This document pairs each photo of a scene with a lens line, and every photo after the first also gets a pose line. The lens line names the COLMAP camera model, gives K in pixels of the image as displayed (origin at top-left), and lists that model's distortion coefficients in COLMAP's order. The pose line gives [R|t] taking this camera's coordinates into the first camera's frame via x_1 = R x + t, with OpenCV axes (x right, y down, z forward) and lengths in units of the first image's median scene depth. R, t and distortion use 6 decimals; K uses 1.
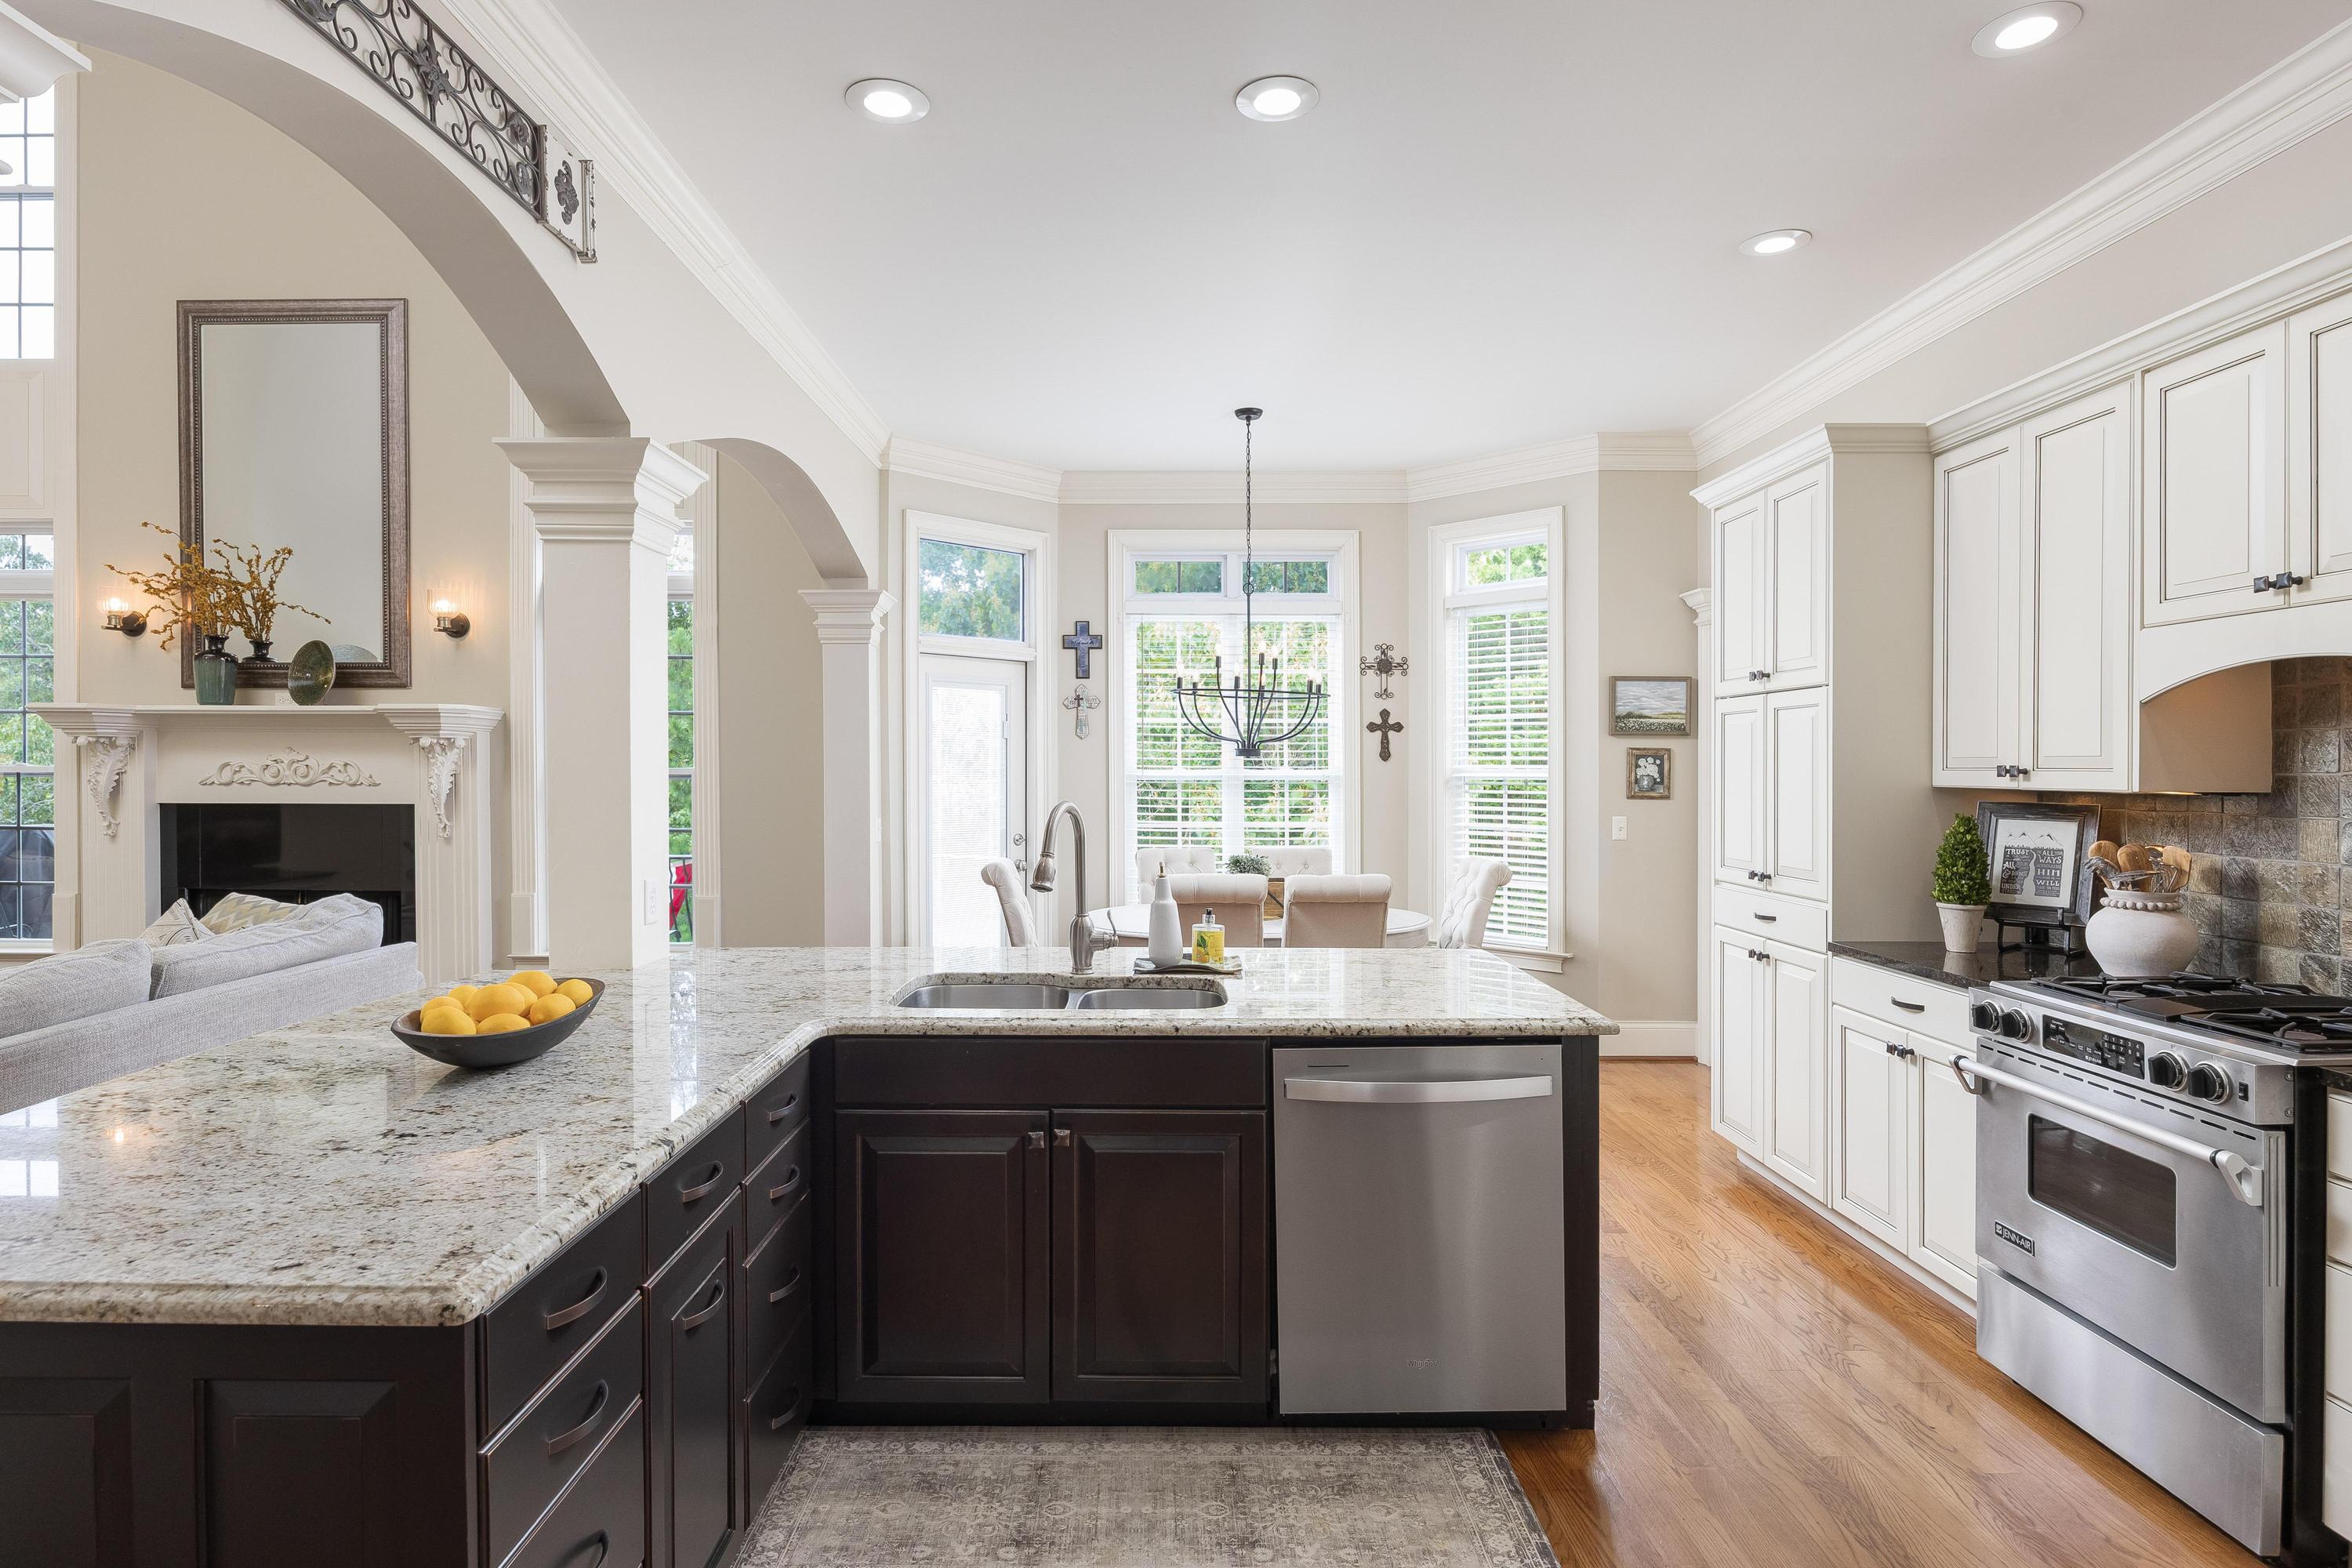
lens RADIAL K [[1223.5, 0, 1164.9], [0, 1223.5, 768.3], [0, 0, 1]] dist [-0.018515, 0.001419]
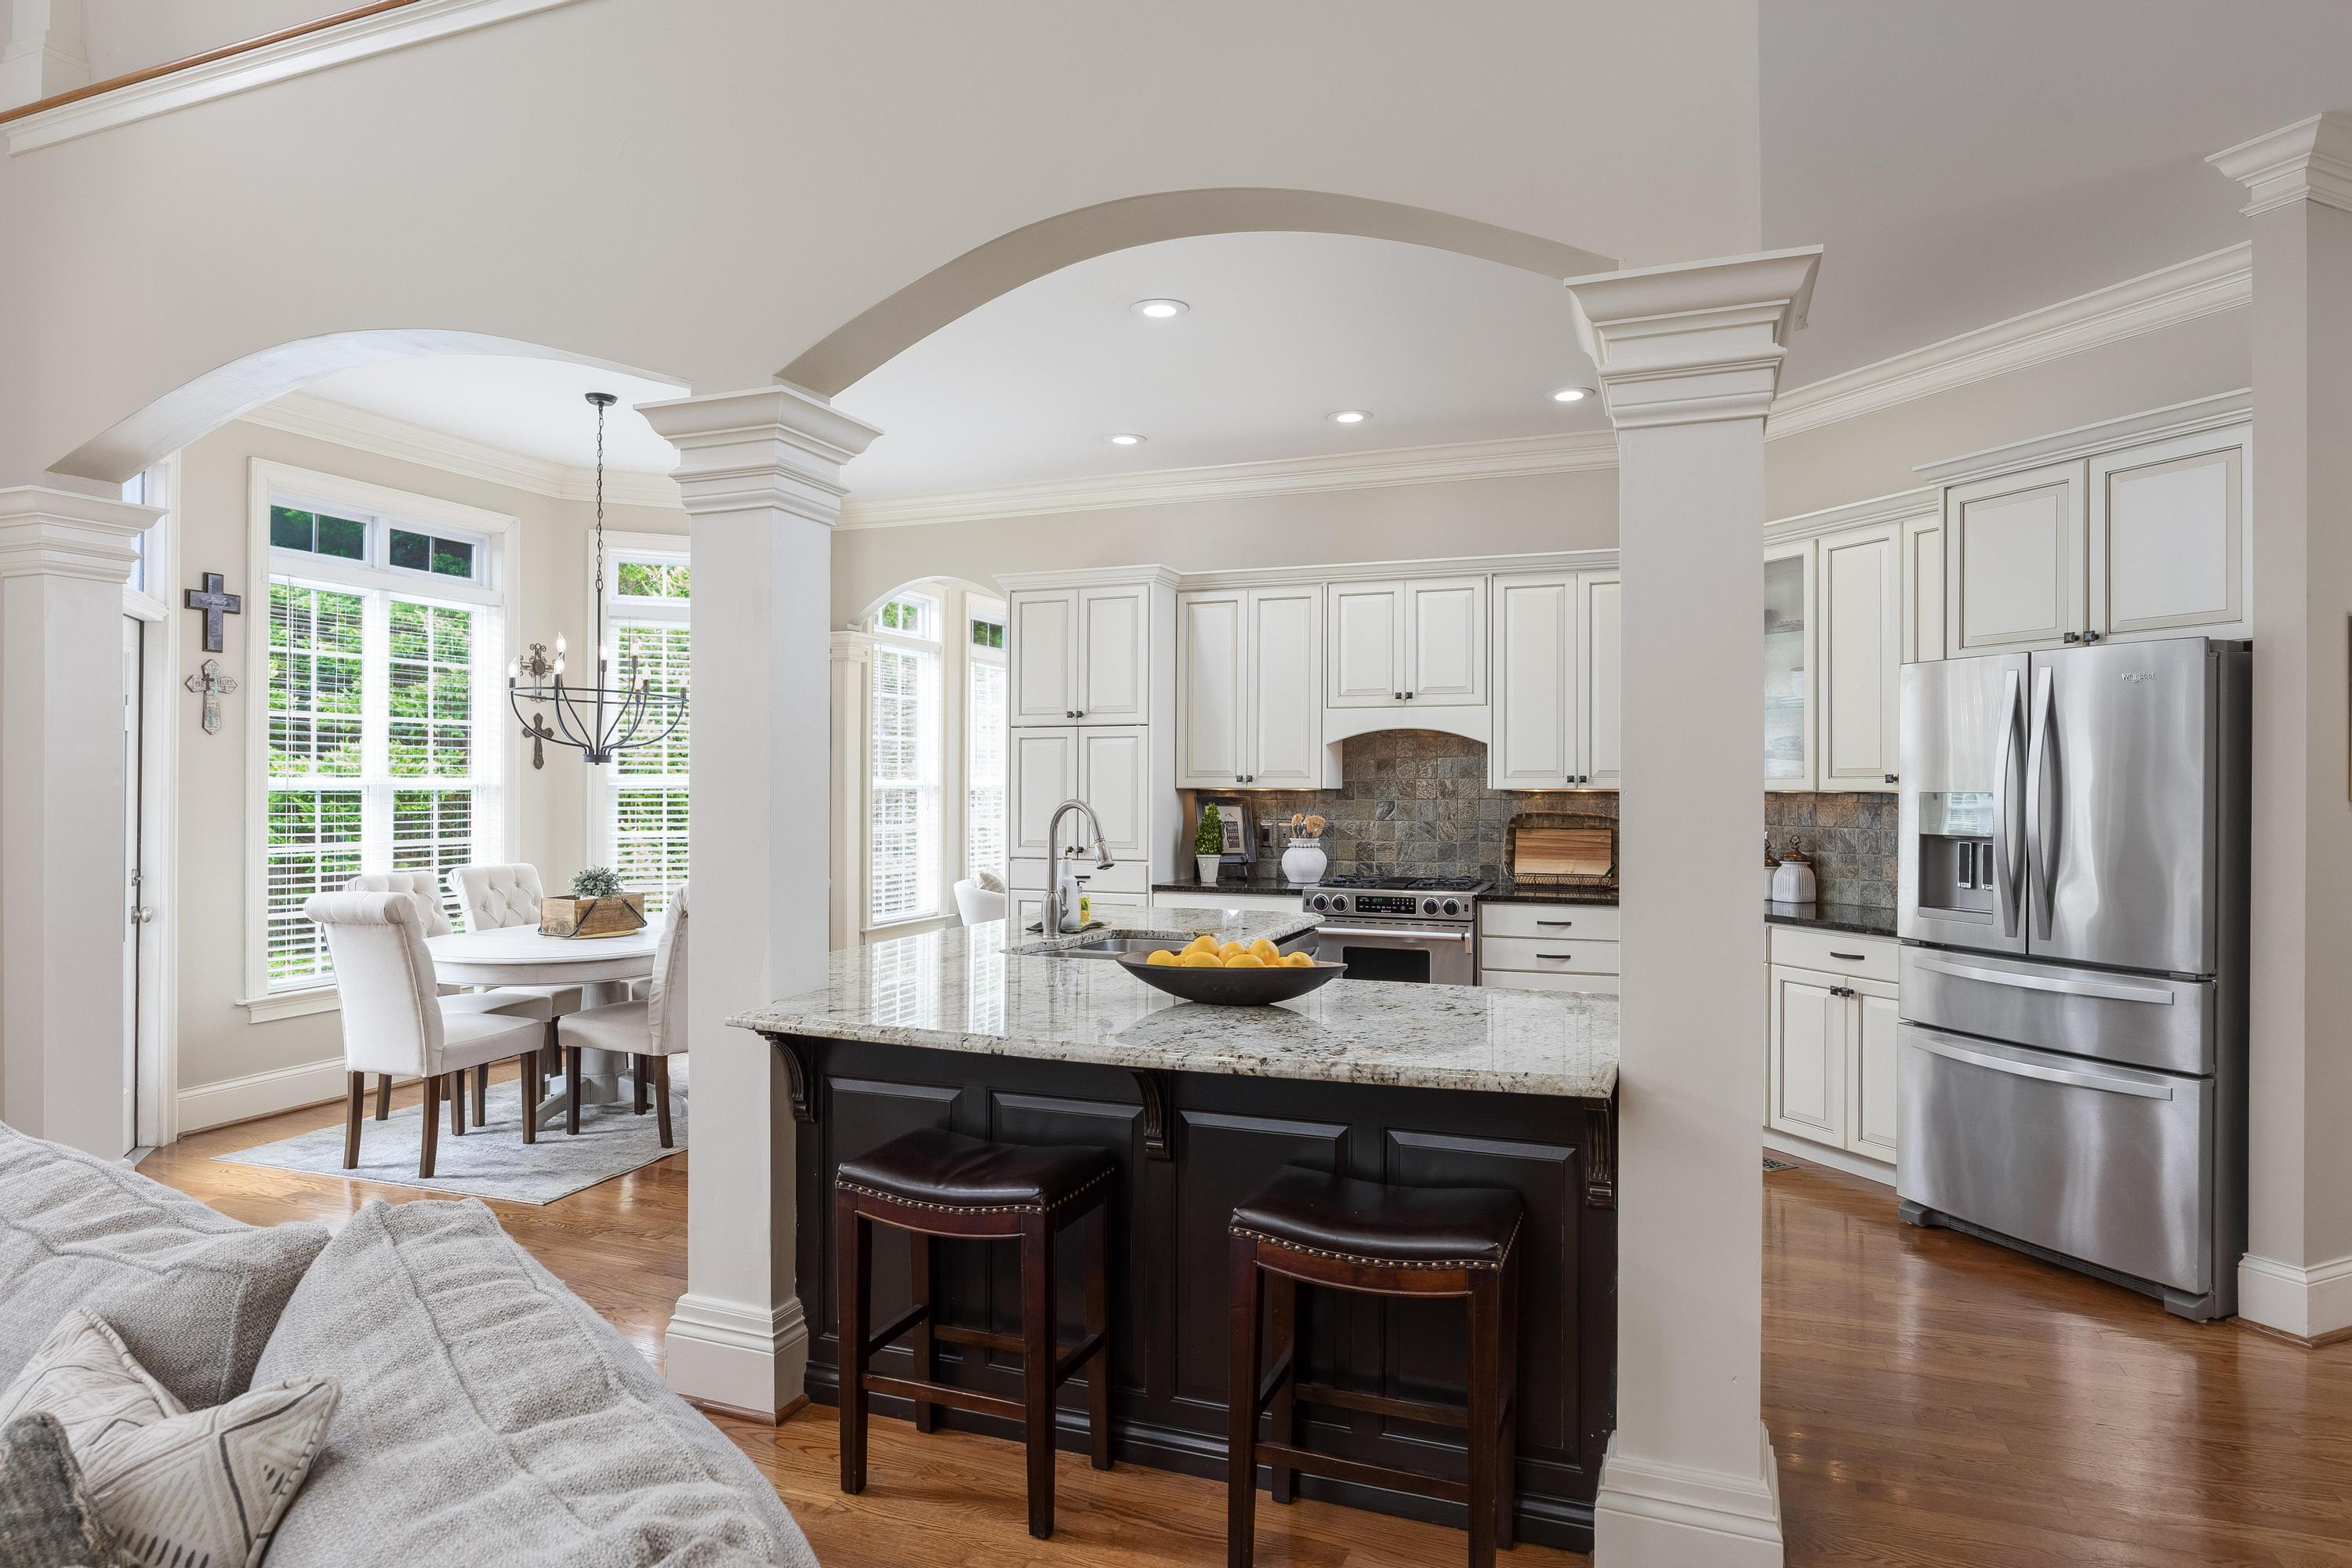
lens RADIAL K [[1359.9, 0, 1171.5], [0, 1359.9, 772.5], [0, 0, 1]] dist [-0.007699, 0.000576]
pose [[0.368438, 0.006730, 0.929628, -0.679597], [-0.000646, 0.999975, -0.006983, 0.004153], [-0.929652, 0.001973, 0.368433, 0.191378]]
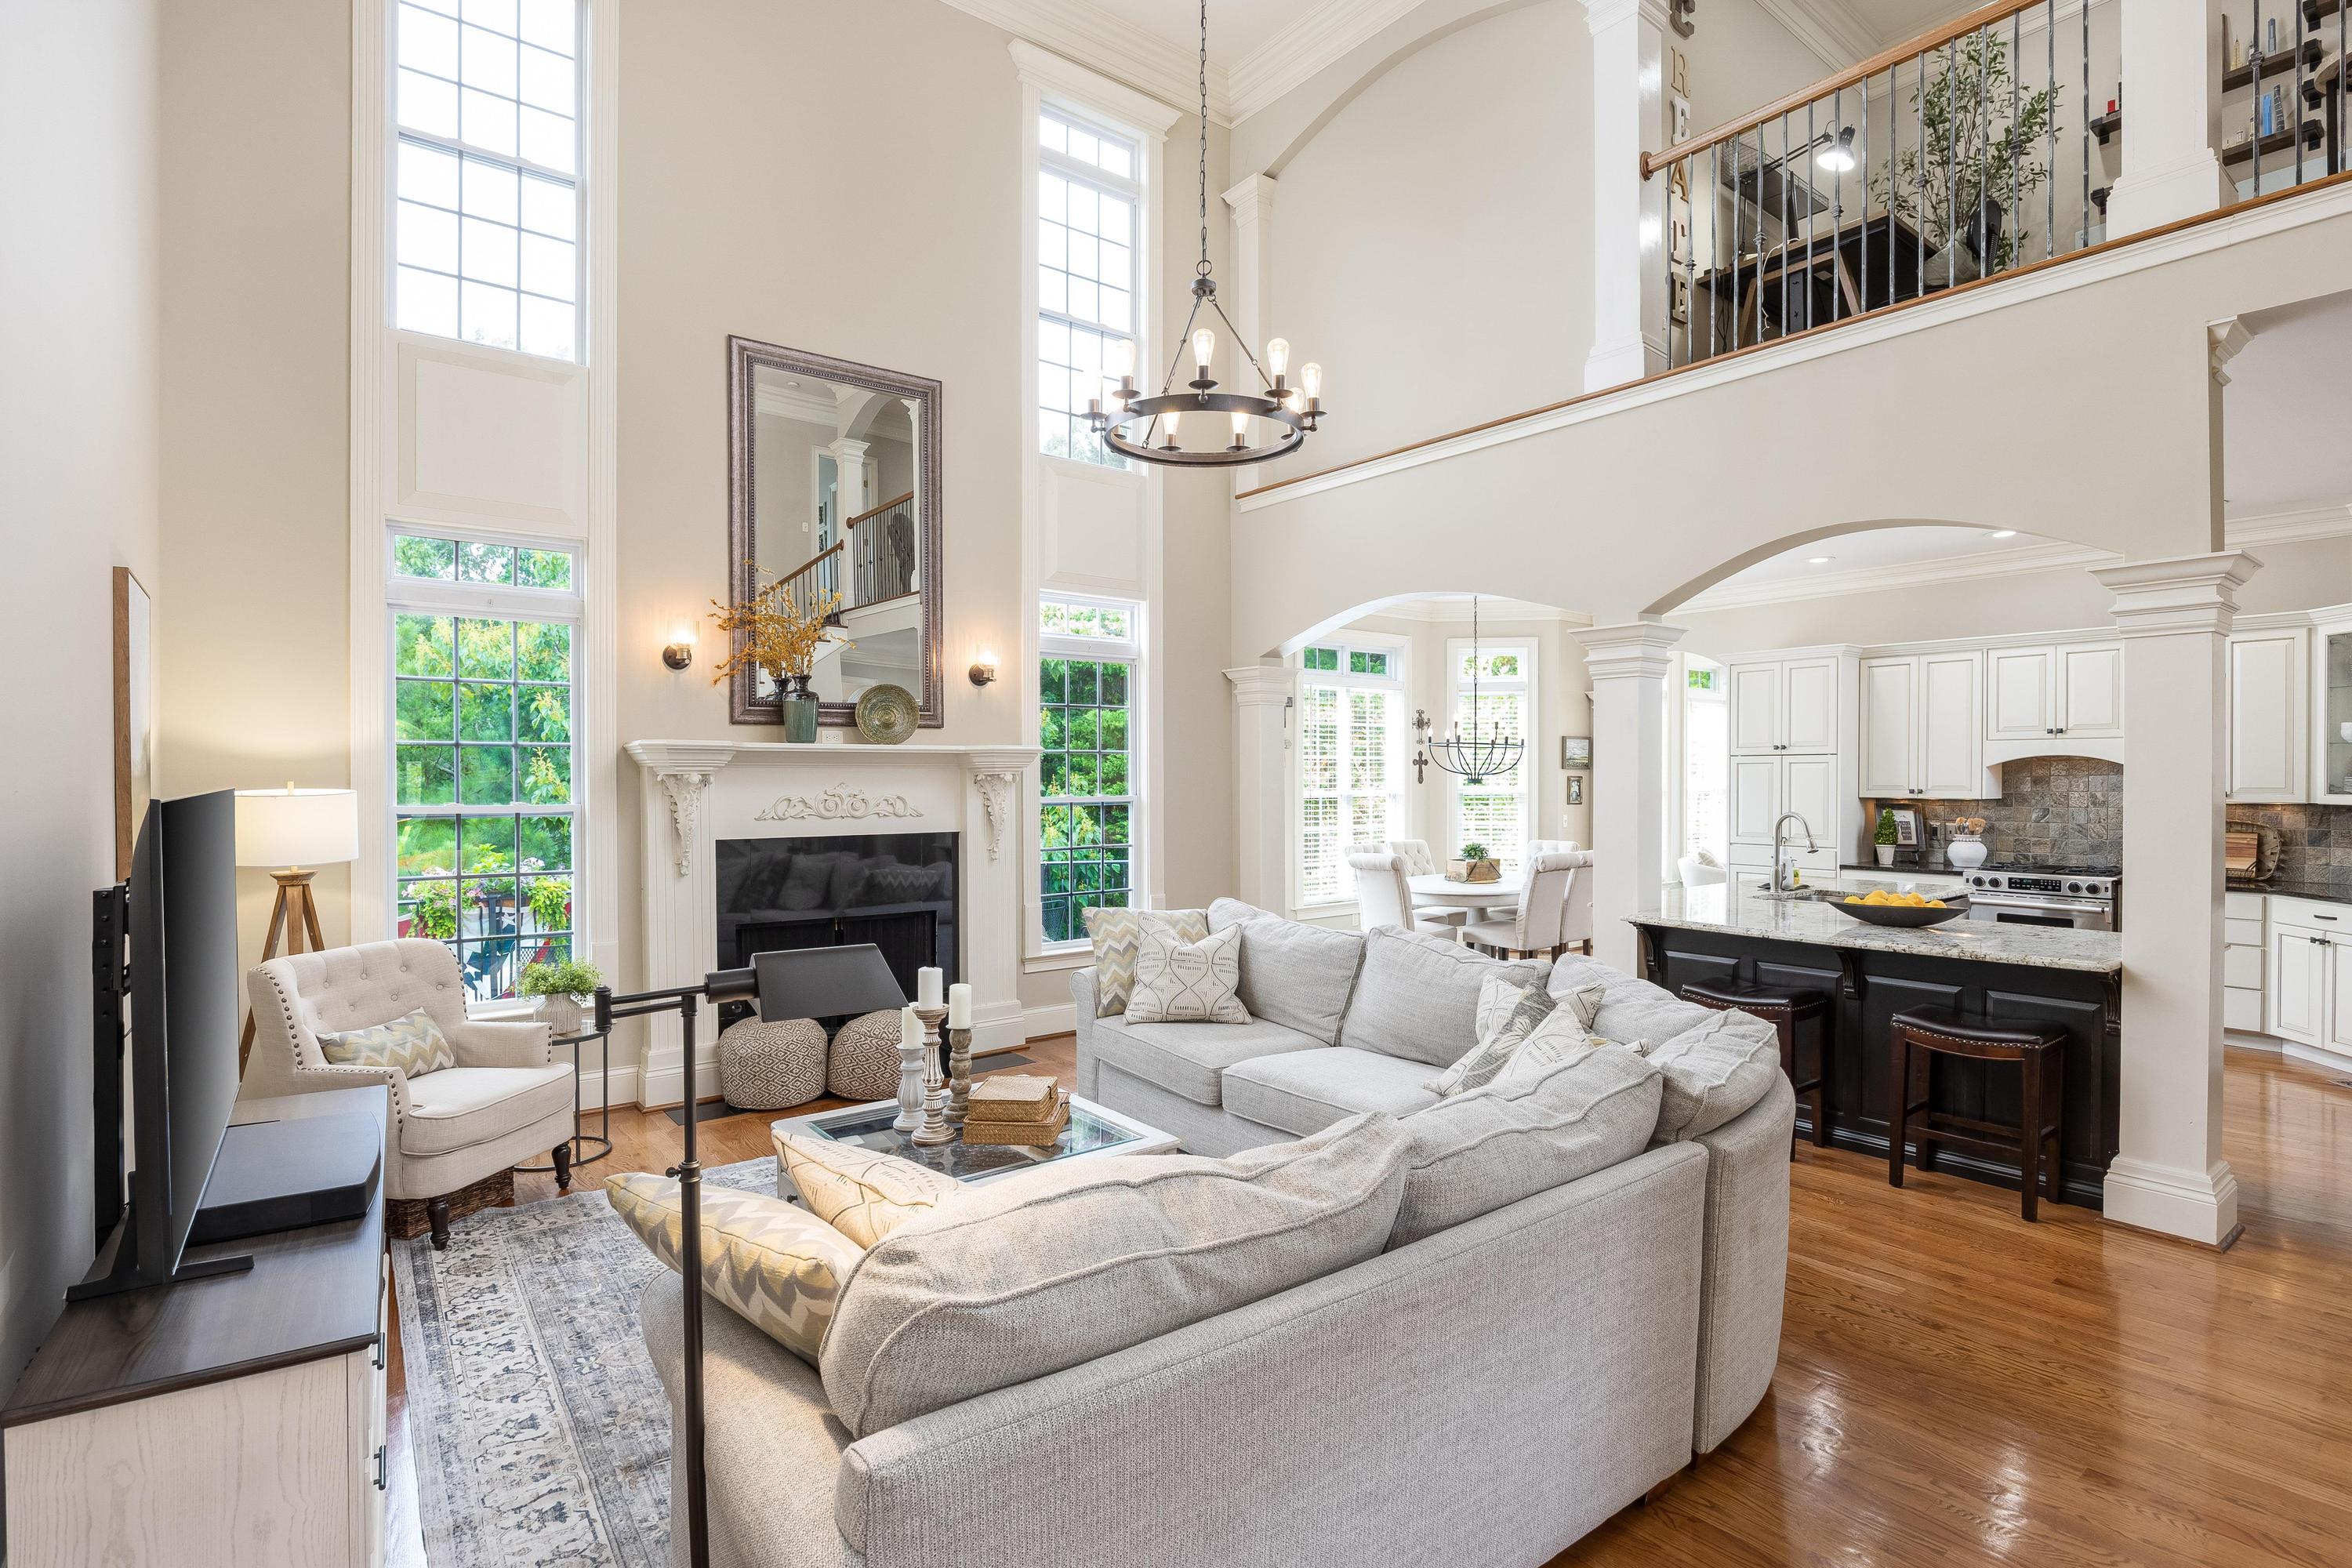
lens RADIAL K [[1151.1, 0, 1168.8], [0, 1151.1, 783.3], [0, 0, 1]] dist [-0.011695, 0.001068]
pose [[0.791920, -0.010452, 0.610535, -1.103893], [0.005631, 0.999936, 0.009815, -0.025412], [-0.610599, -0.004335, 0.791928, 0.028487]]
